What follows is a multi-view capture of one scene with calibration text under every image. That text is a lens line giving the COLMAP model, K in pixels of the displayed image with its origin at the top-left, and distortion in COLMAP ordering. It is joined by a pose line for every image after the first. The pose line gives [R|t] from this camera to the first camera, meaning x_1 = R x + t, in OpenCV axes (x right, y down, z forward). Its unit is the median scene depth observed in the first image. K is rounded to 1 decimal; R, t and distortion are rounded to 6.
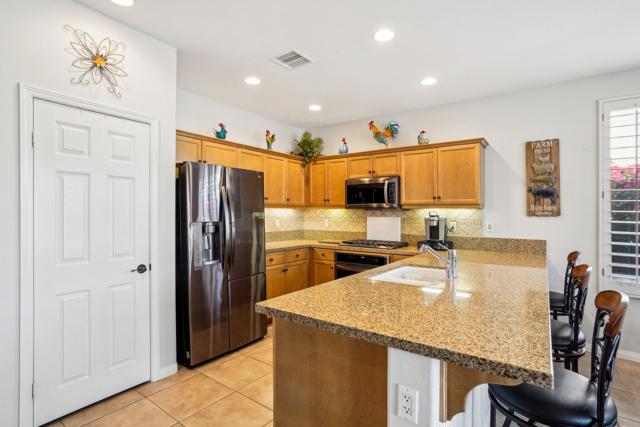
lens RADIAL K [[323.9, 0, 331.1], [0, 323.9, 210.3], [0, 0, 1]] dist [-0.038006, 0.004449]
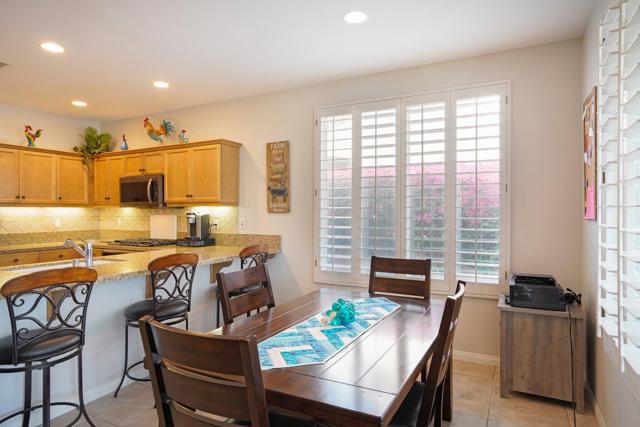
lens RADIAL K [[376.9, 0, 338.0], [0, 376.9, 209.9], [0, 0, 1]] dist [-0.027029, 0.000451]
pose [[0.988765, -0.007184, 0.149309, 0.572131], [0.006637, 0.999969, 0.004167, 0.003612], [-0.149334, -0.003129, 0.988782, -0.234880]]
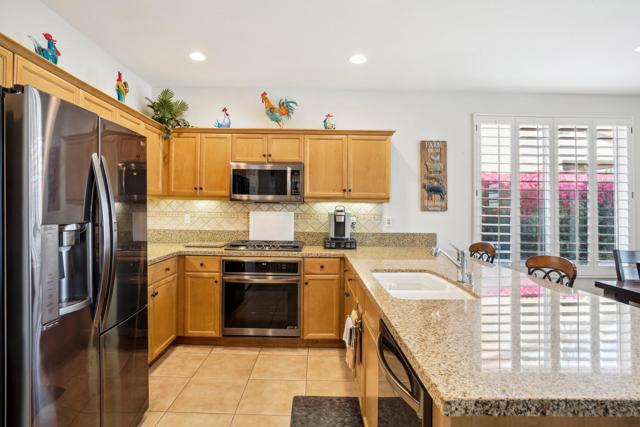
lens RADIAL K [[323.9, 0, 312.9], [0, 323.9, 203.7], [0, 0, 1]] dist [-0.038006, 0.004449]
pose [[0.813972, 0.016334, 0.580674, -0.255726], [-0.012695, 0.999866, -0.010330, 0.008493], [-0.580765, 0.001037, 0.814070, 0.297464]]
